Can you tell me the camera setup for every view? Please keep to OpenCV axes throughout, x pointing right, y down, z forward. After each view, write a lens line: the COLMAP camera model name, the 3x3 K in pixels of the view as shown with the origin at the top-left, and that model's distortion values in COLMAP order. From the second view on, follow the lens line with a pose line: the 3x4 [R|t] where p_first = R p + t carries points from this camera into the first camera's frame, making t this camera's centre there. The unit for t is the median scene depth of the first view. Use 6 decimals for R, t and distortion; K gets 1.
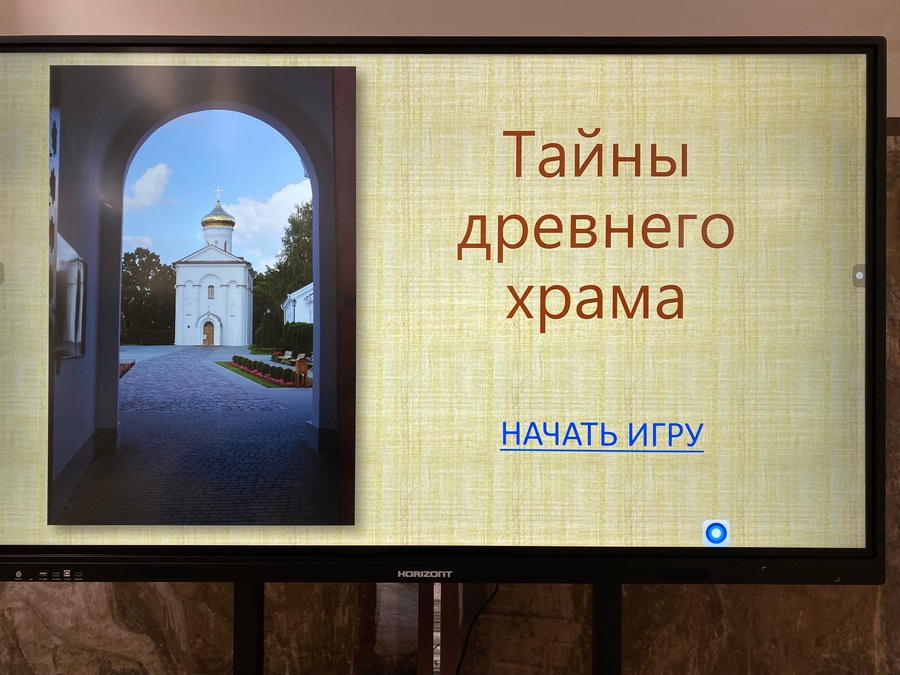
lens RADIAL K [[676.7, 0, 451.6], [0, 676.7, 336.6], [0, 0, 1]] dist [-0.008996, -0.012653]
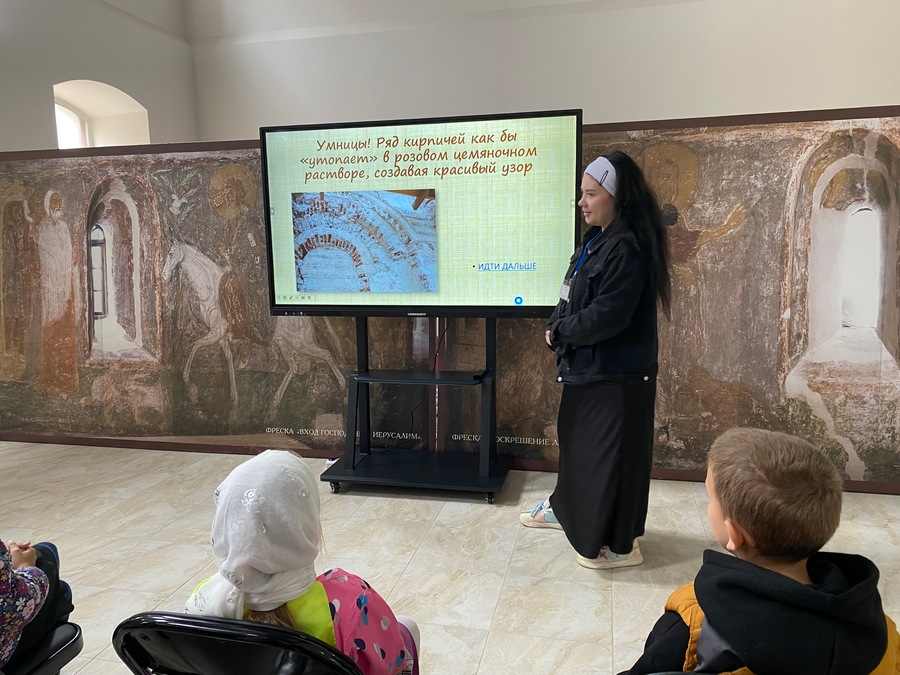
lens RADIAL K [[676.7, 0, 450.0], [0, 676.7, 337.4], [0, 0, 1]] dist [-0.008996, -0.012653]
pose [[0.973127, 0.011727, -0.229972, 0.677880], [0.023403, 0.988495, 0.149434, 0.019560], [0.229078, -0.150801, 0.961656, -1.556668]]
